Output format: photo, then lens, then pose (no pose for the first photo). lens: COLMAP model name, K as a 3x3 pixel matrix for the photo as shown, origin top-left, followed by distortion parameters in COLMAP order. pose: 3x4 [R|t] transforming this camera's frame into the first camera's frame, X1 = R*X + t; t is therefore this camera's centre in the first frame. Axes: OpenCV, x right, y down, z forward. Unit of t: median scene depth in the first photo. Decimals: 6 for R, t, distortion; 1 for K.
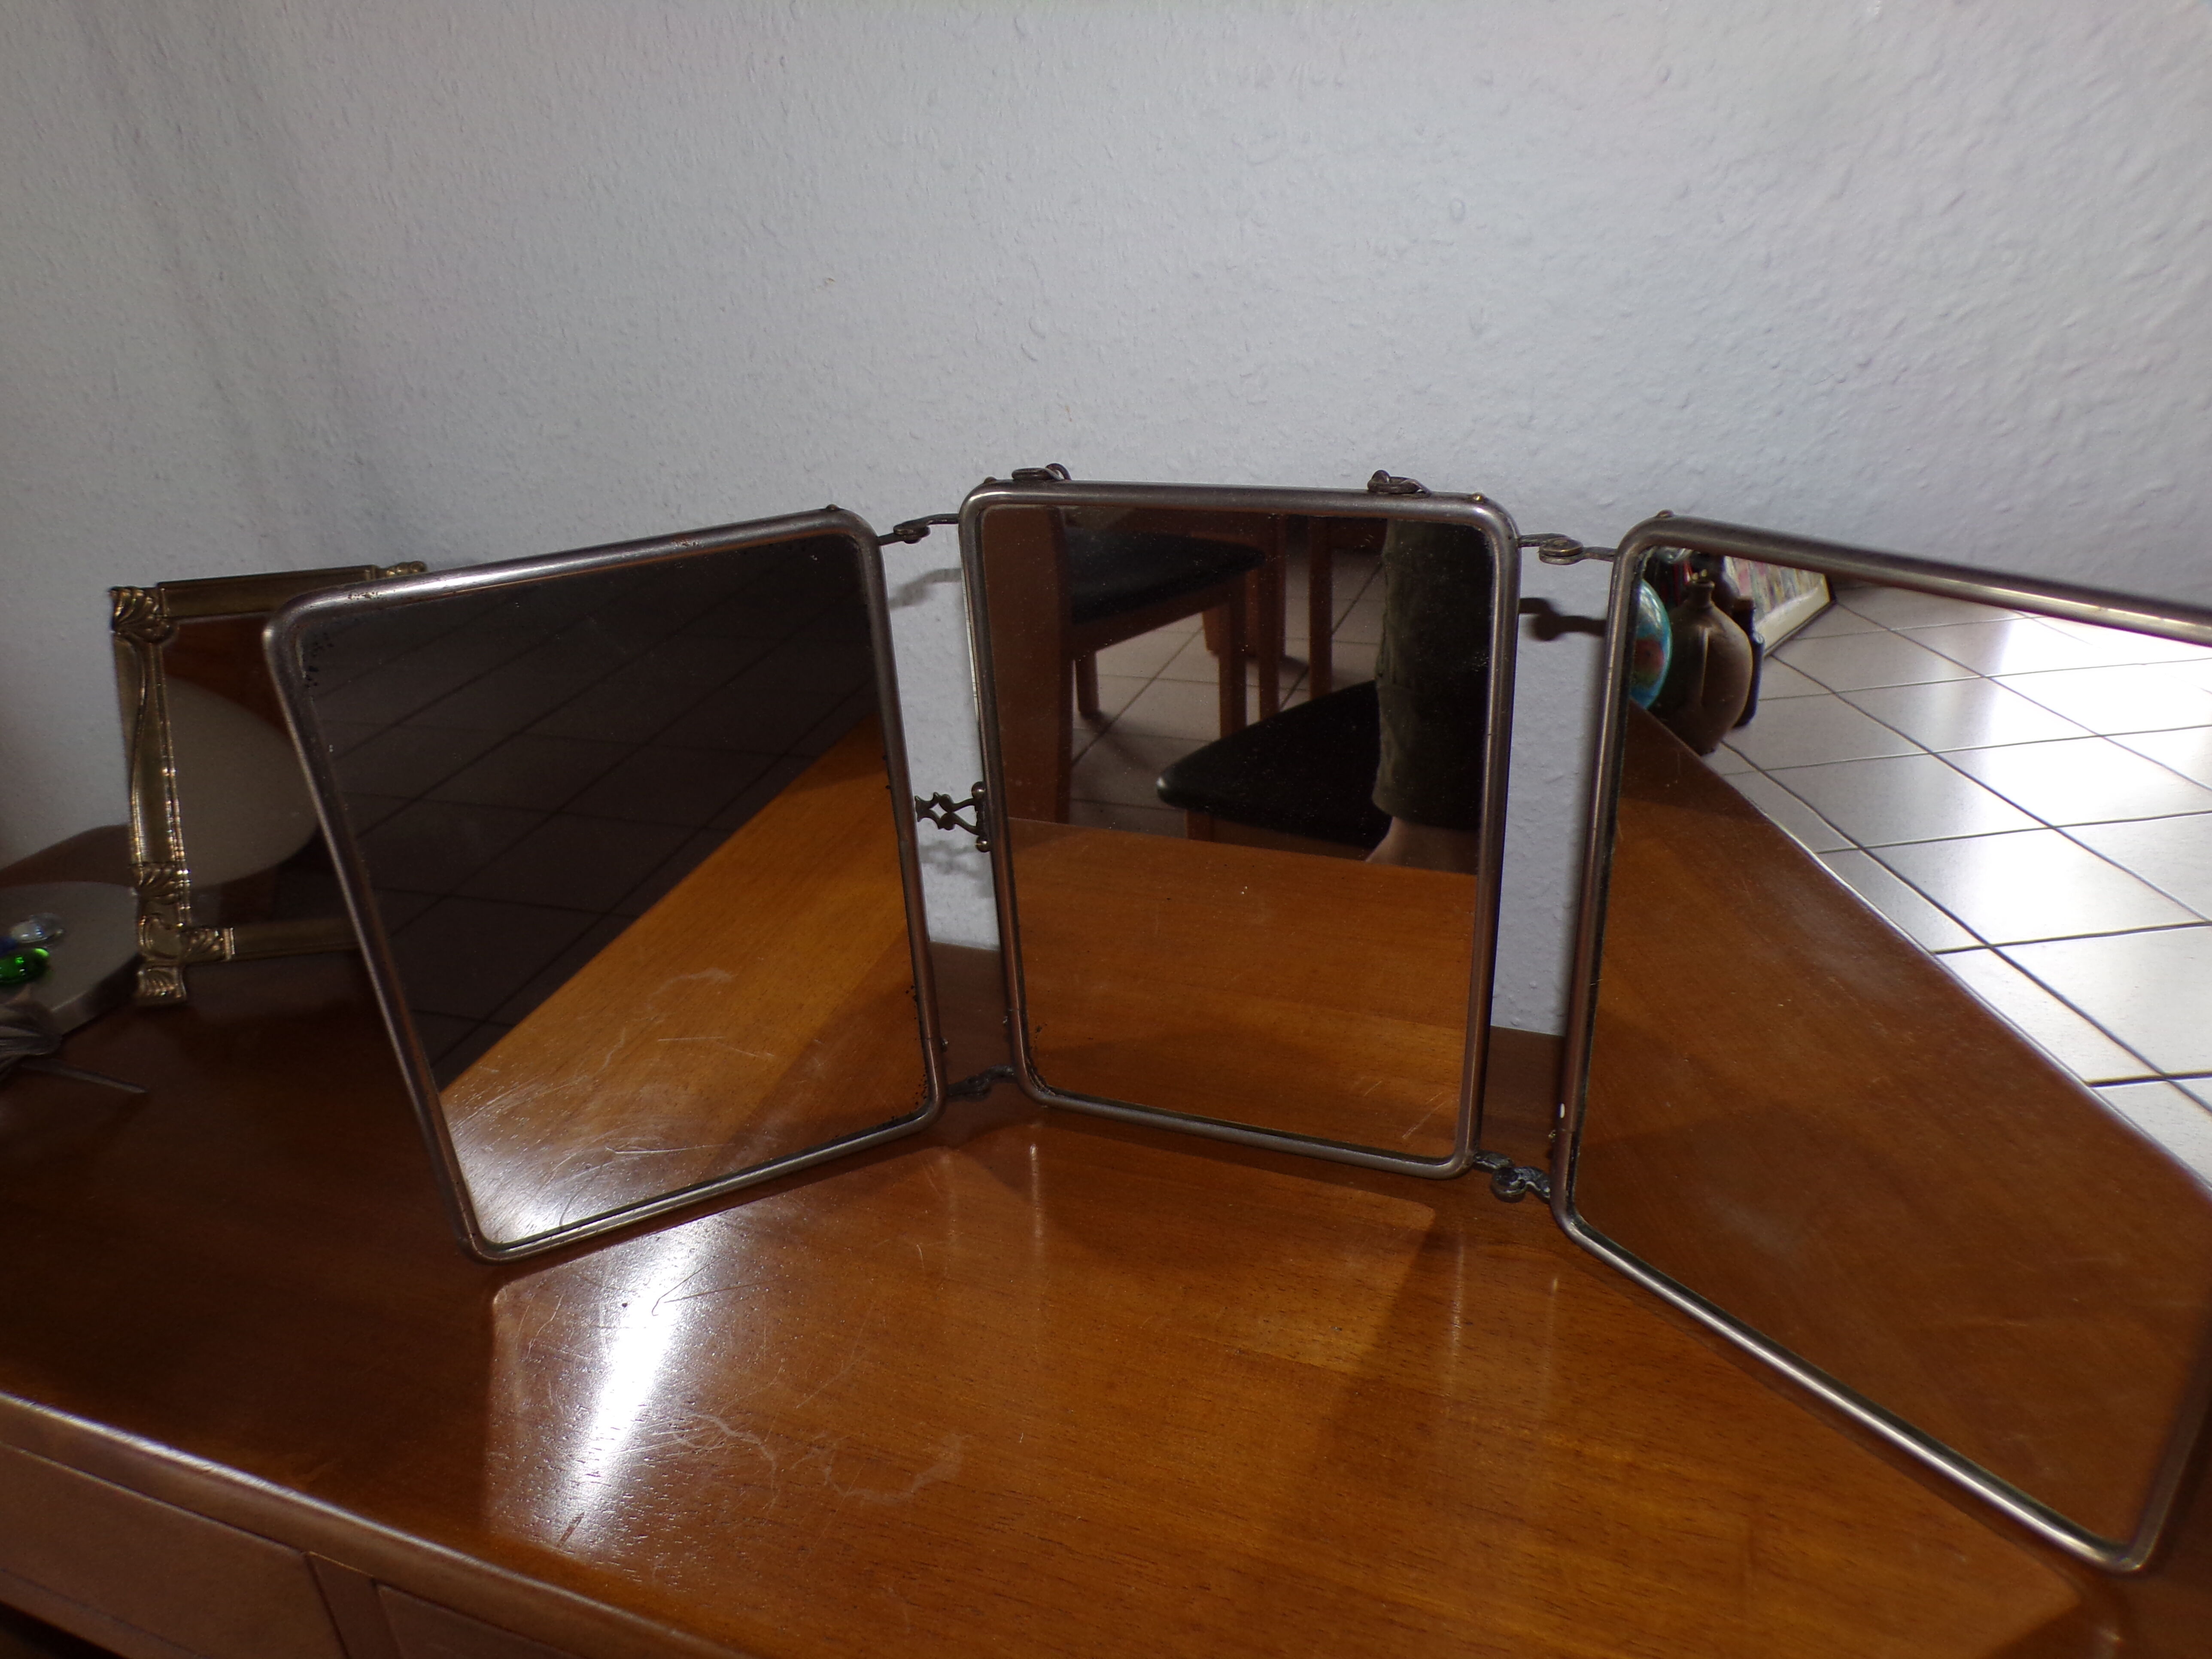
lens RADIAL K [[1470.9, 0, 1075.3], [0, 1470.9, 850.1], [0, 0, 1]] dist [-0.008468, 0.042704]
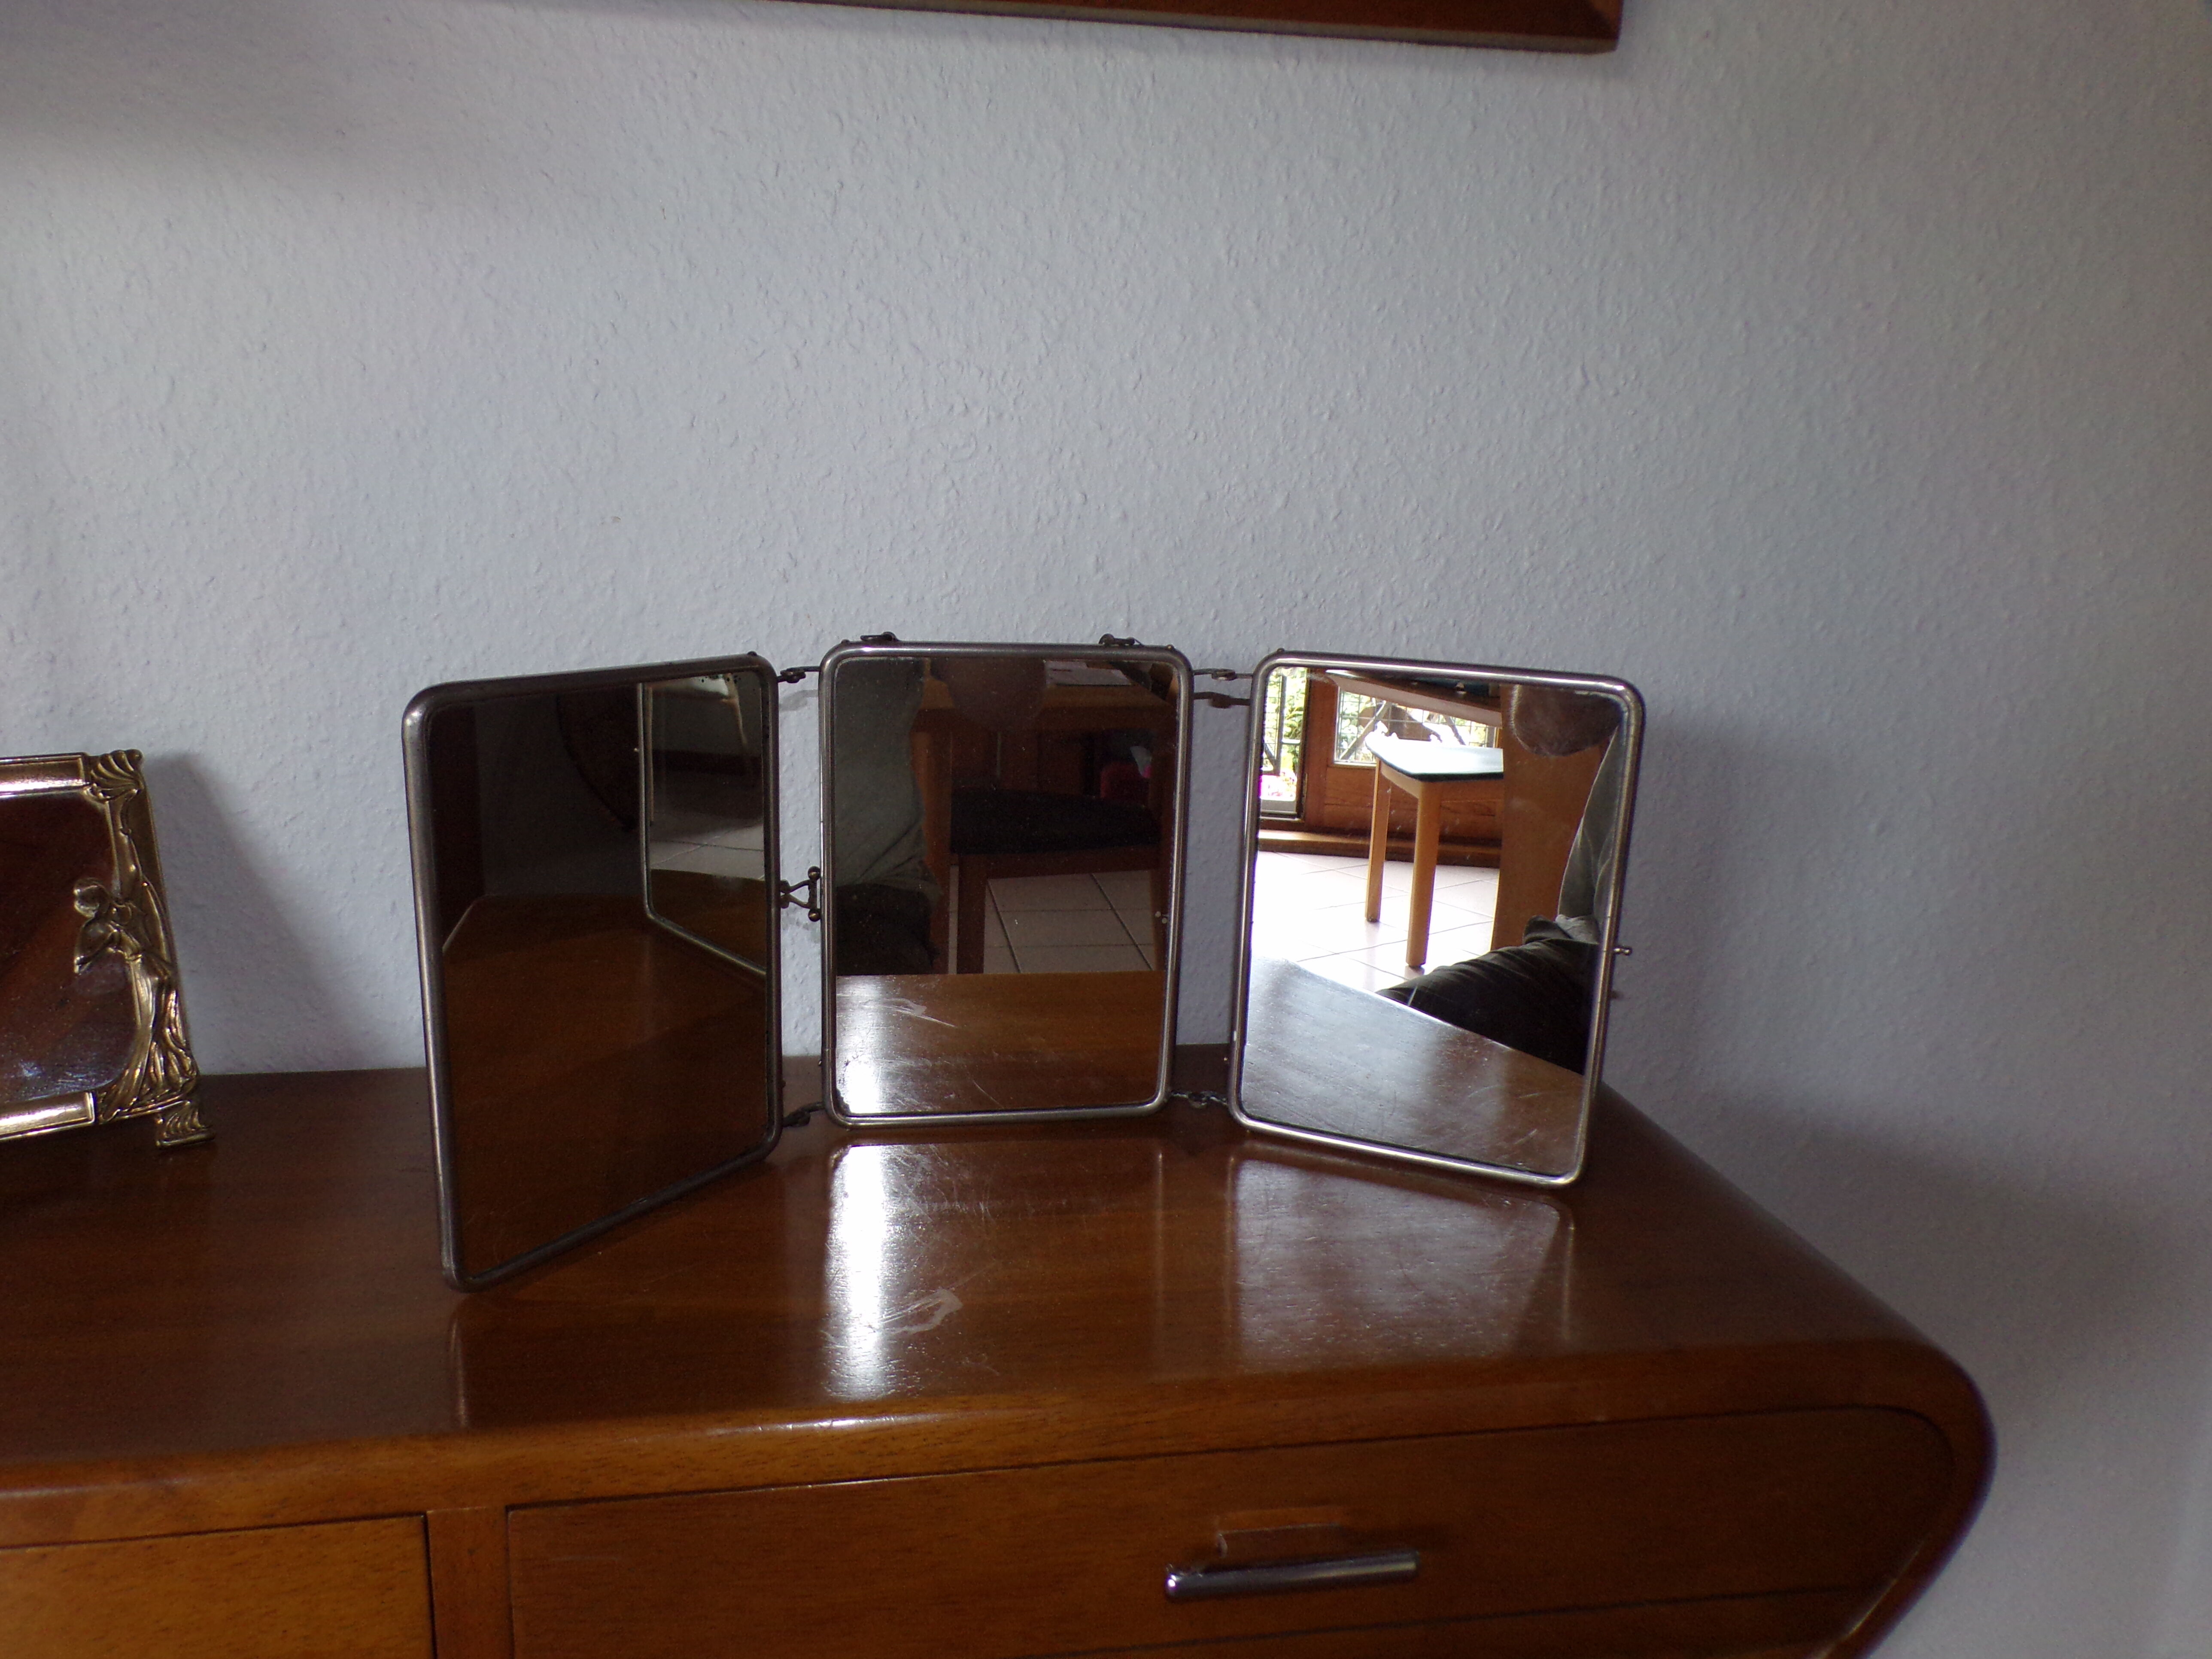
lens RADIAL K [[1487.3, 0, 1086.9], [0, 1487.3, 867.7], [0, 0, 1]] dist [-0.027021, 0.066511]
pose [[0.852433, -0.040621, 0.521255, -0.623957], [0.152217, 0.973071, -0.173096, 0.253127], [-0.500187, 0.226897, 0.835662, -0.286117]]
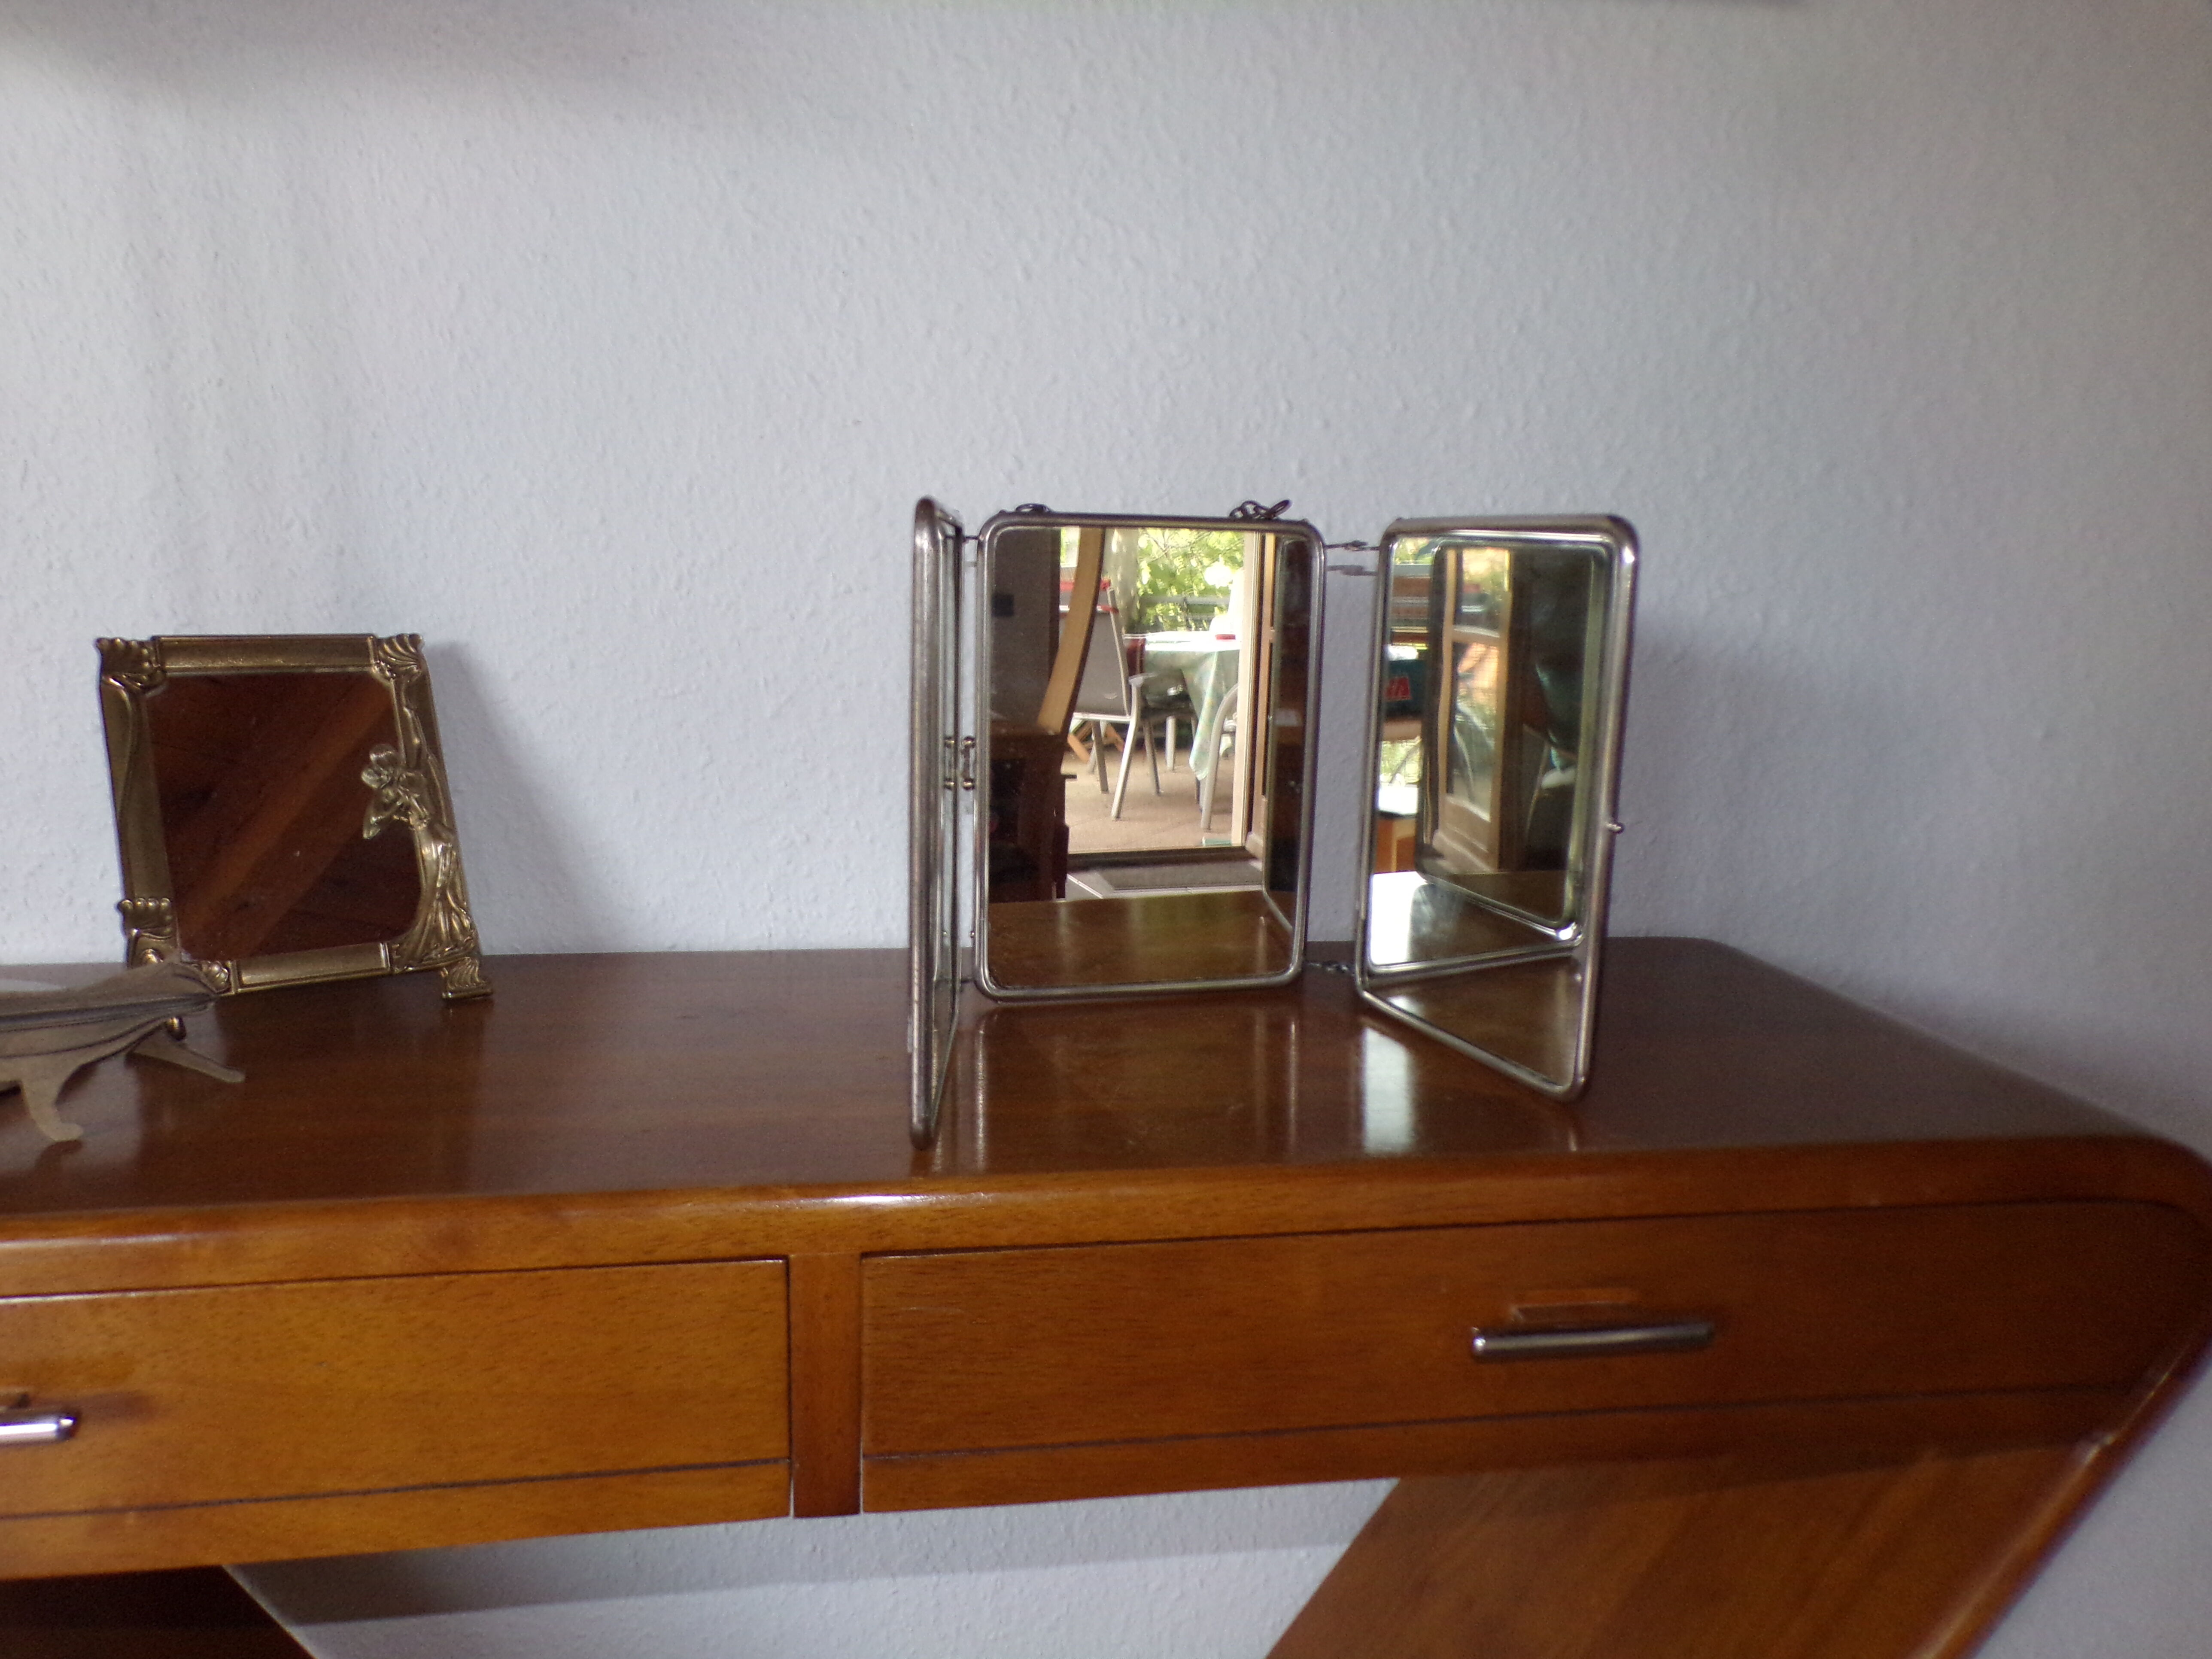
lens RADIAL K [[1487.3, 0, 1086.9], [0, 1487.3, 867.7], [0, 0, 1]] dist [-0.027021, 0.066511]
pose [[0.859527, -0.020869, 0.510664, -0.859944], [0.155393, 0.962535, -0.222216, 0.443509], [-0.486894, 0.270354, 0.830568, -0.181616]]
